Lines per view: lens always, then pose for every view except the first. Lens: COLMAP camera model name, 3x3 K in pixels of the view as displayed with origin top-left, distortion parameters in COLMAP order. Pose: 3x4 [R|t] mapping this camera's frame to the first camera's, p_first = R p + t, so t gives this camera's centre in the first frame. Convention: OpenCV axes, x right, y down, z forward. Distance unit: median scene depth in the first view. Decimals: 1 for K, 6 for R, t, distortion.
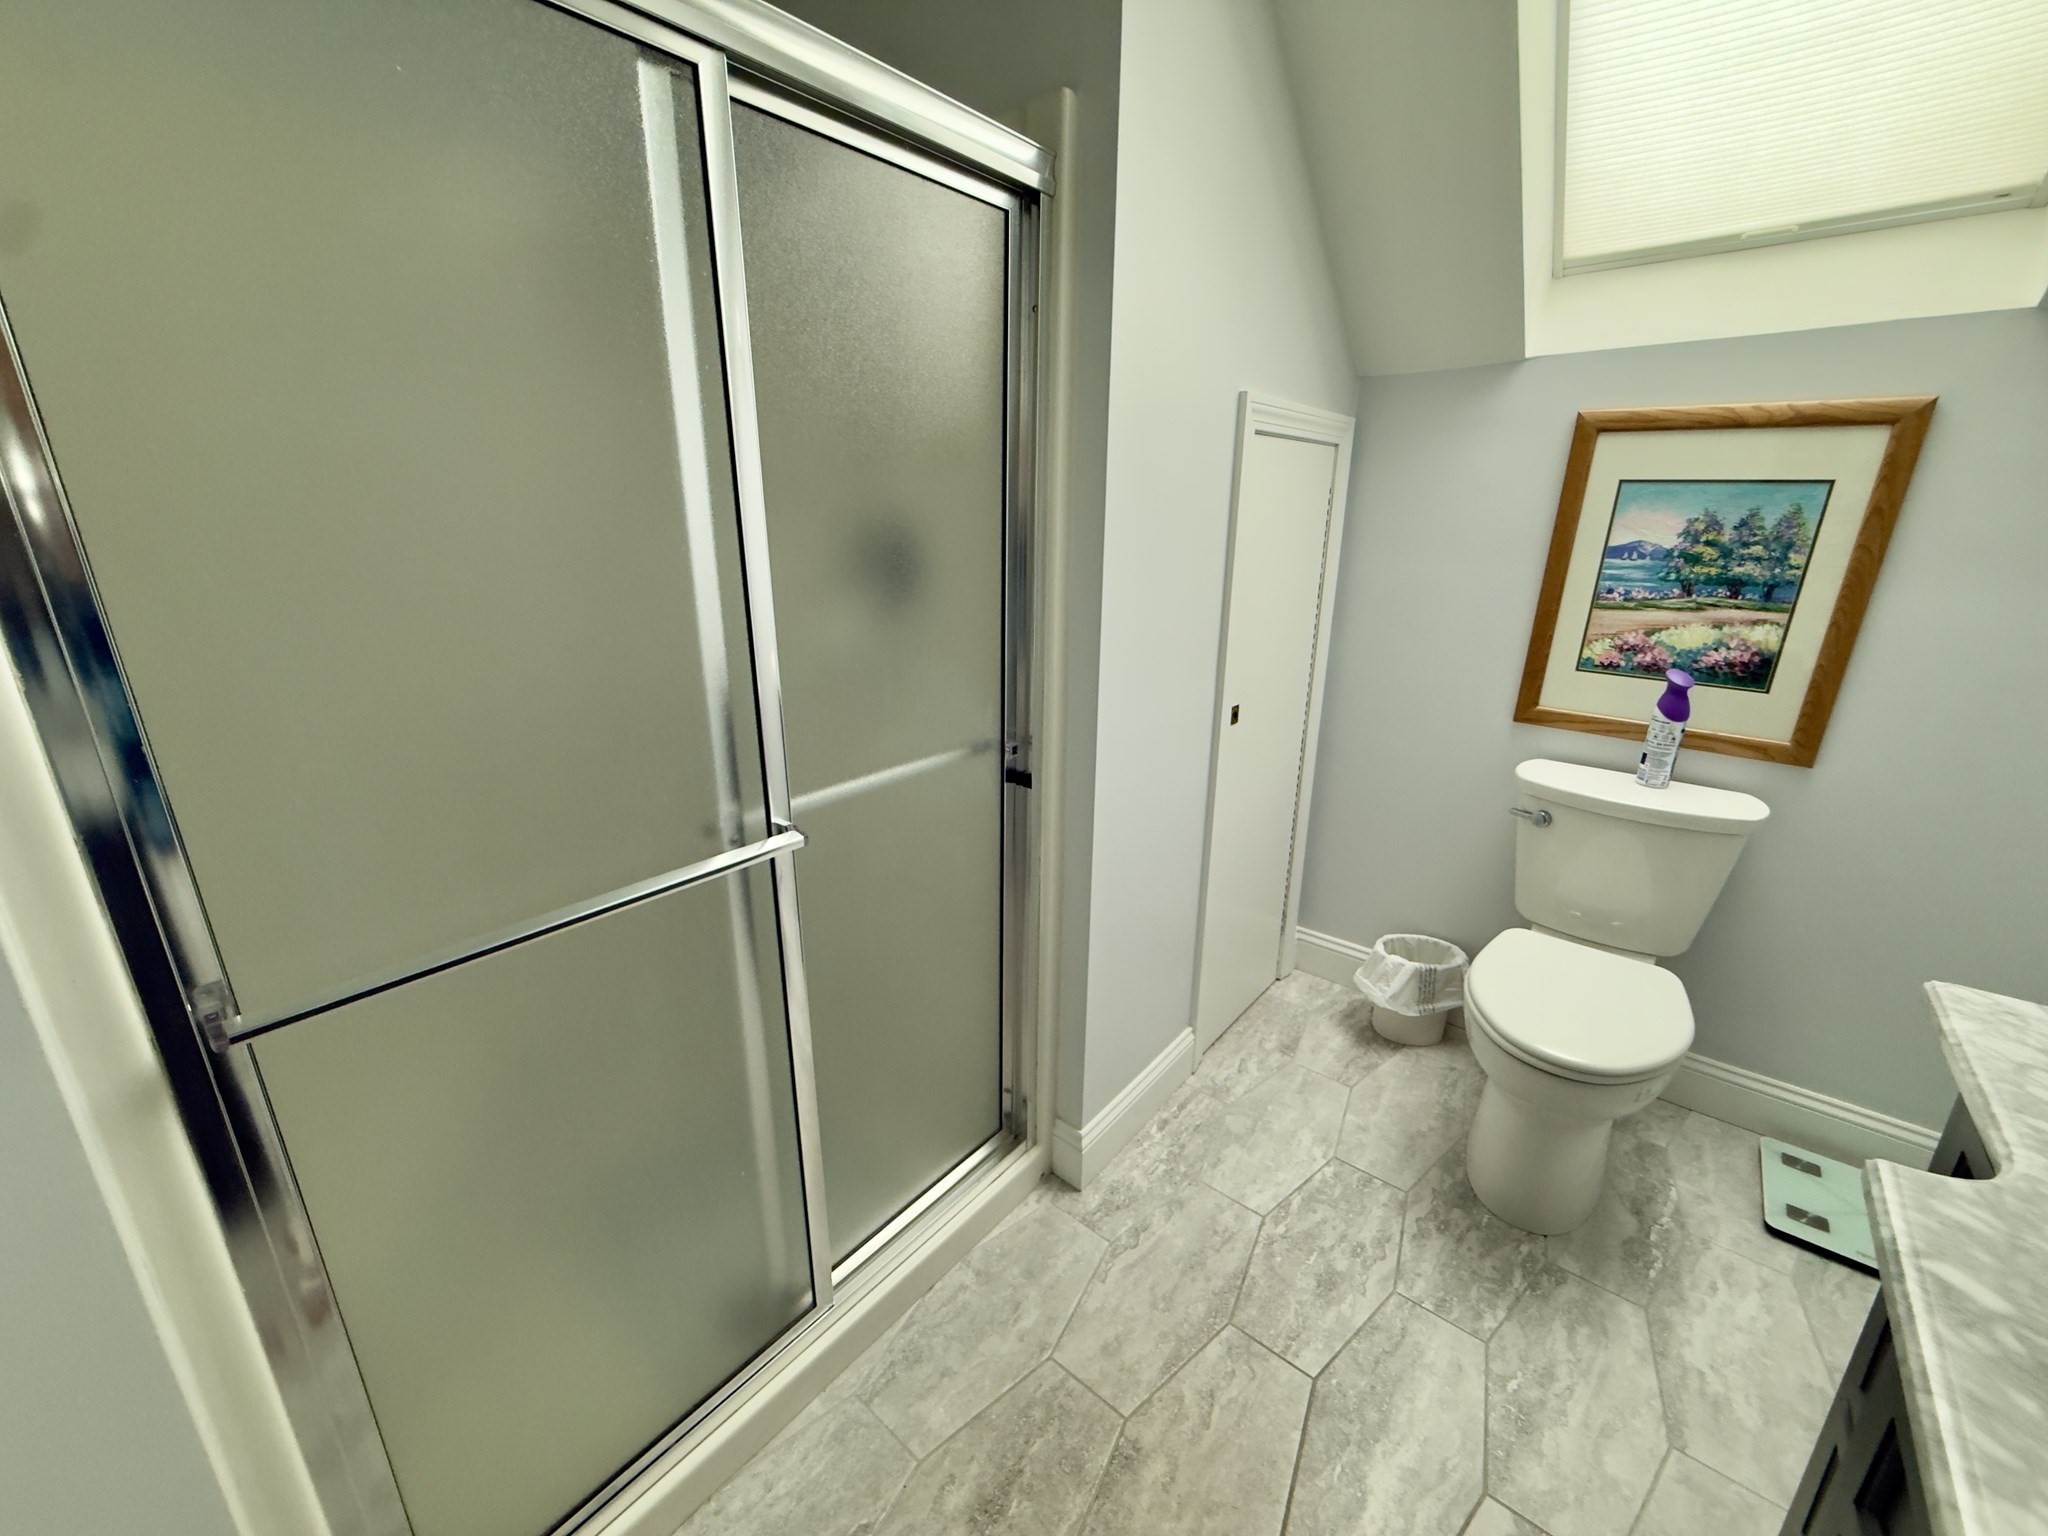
lens RADIAL K [[821.1, 0, 1021.2], [0, 821.1, 767.1], [0, 0, 1]] dist [-0.000209, -0.000374]
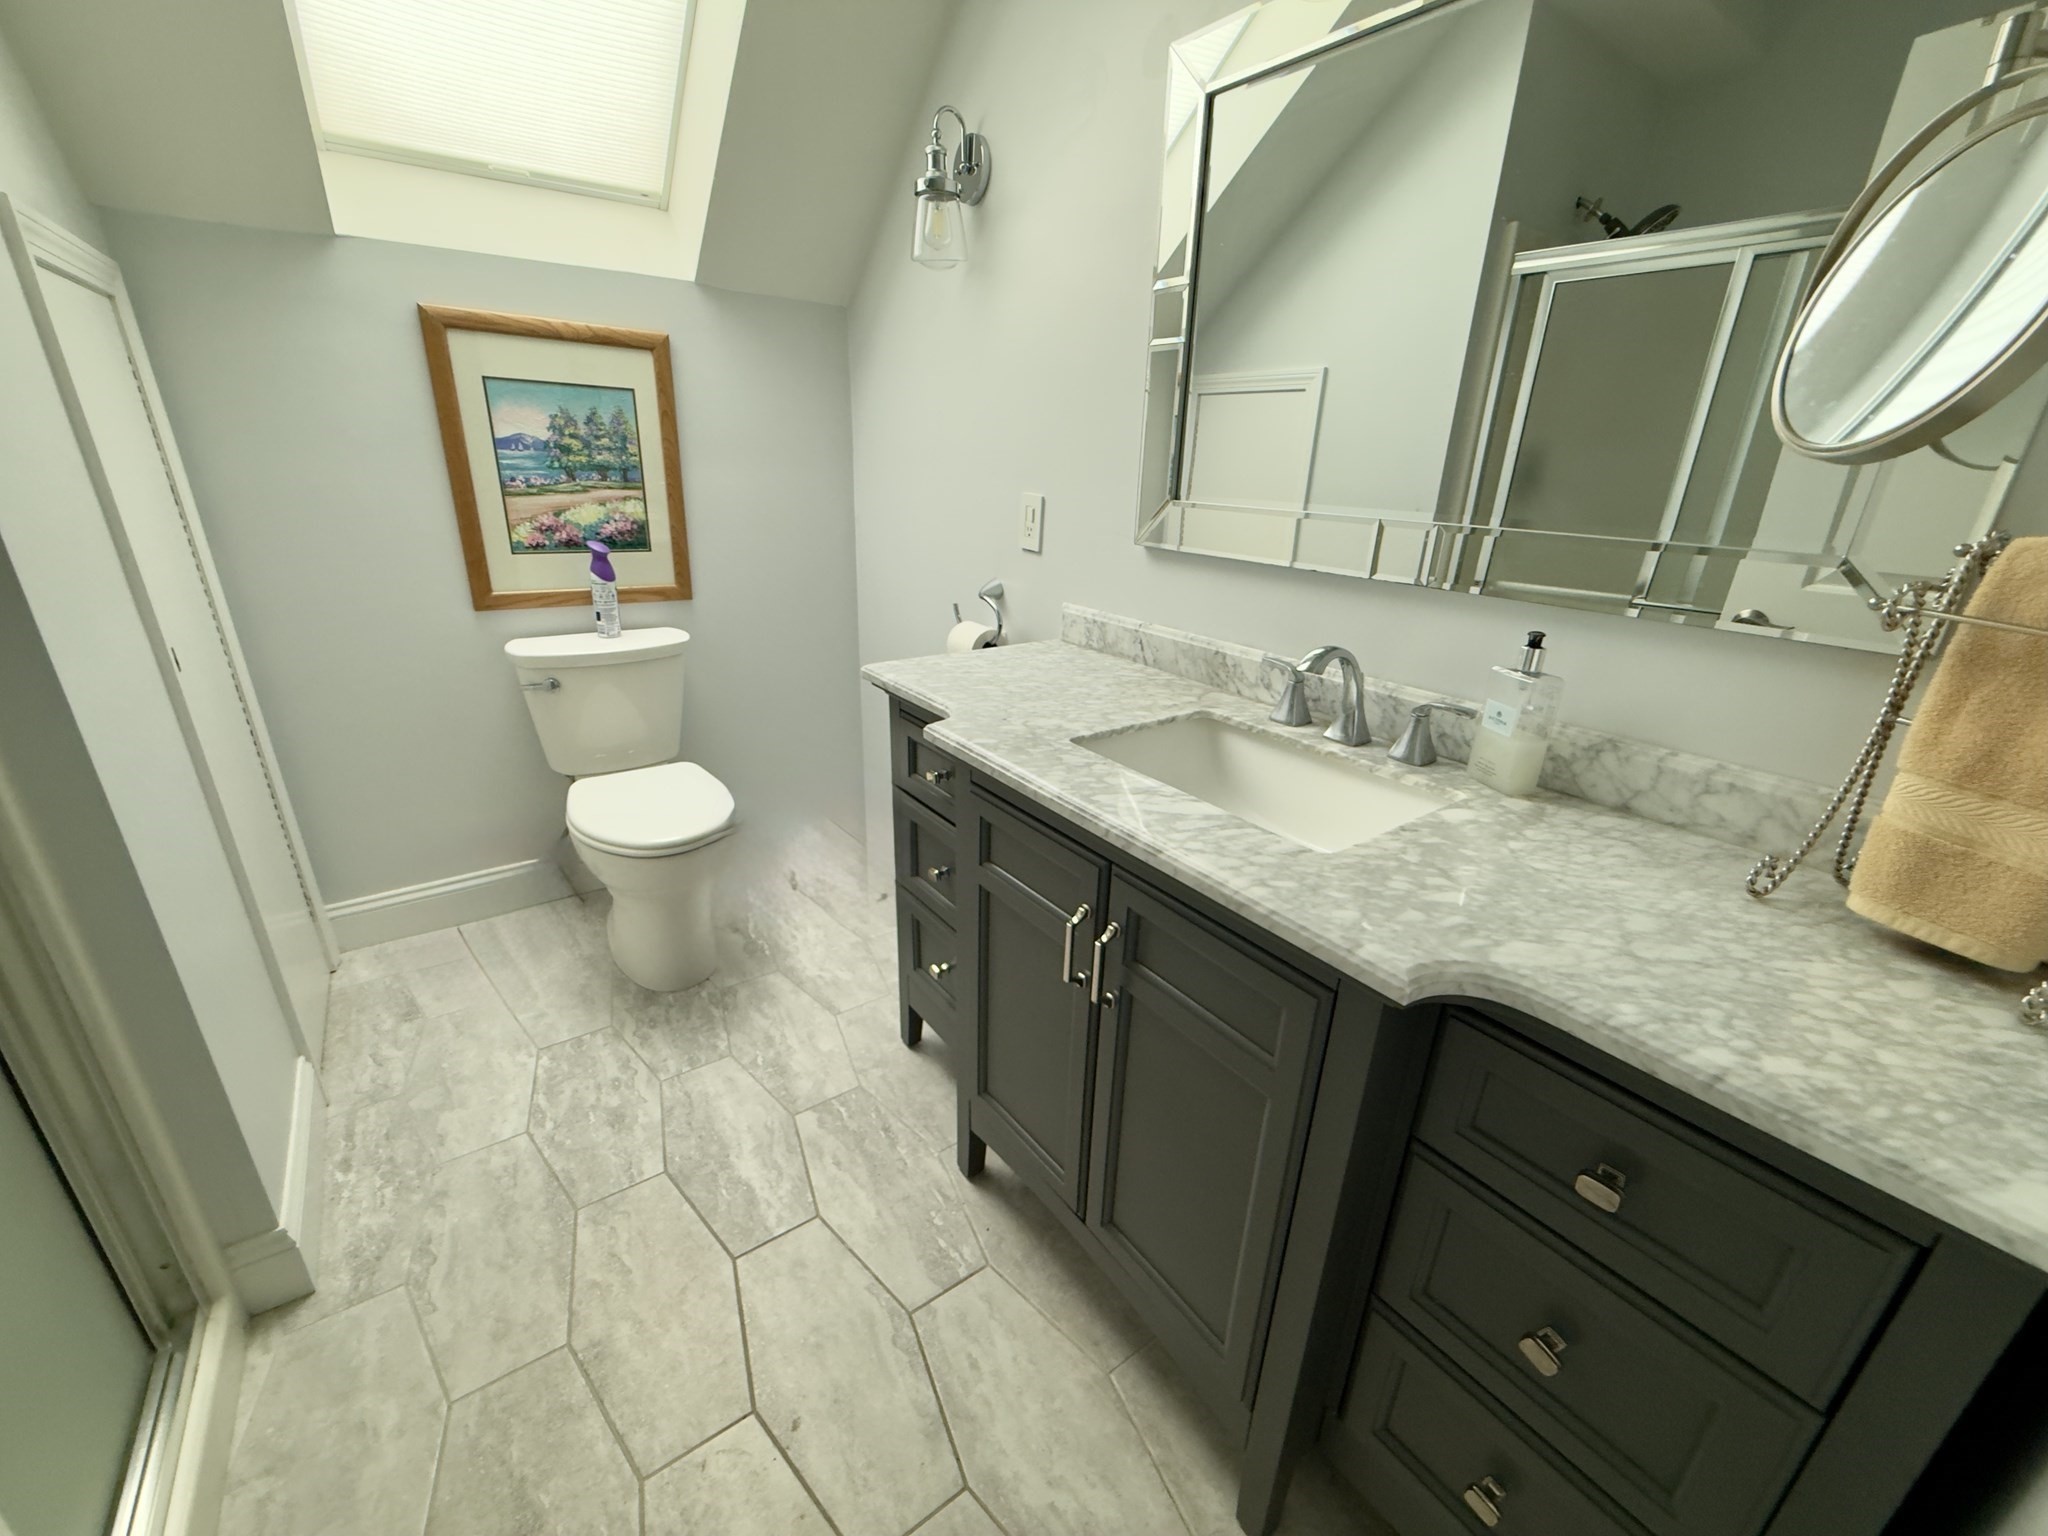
lens RADIAL K [[821.1, 0, 1026.3], [0, 821.1, 772.0], [0, 0, 1]] dist [-0.000209, -0.000374]
pose [[0.239898, -0.348675, 0.906021, -0.301638], [0.262683, 0.921774, 0.285184, 0.023027], [-0.934584, 0.169582, 0.312723, 0.051795]]
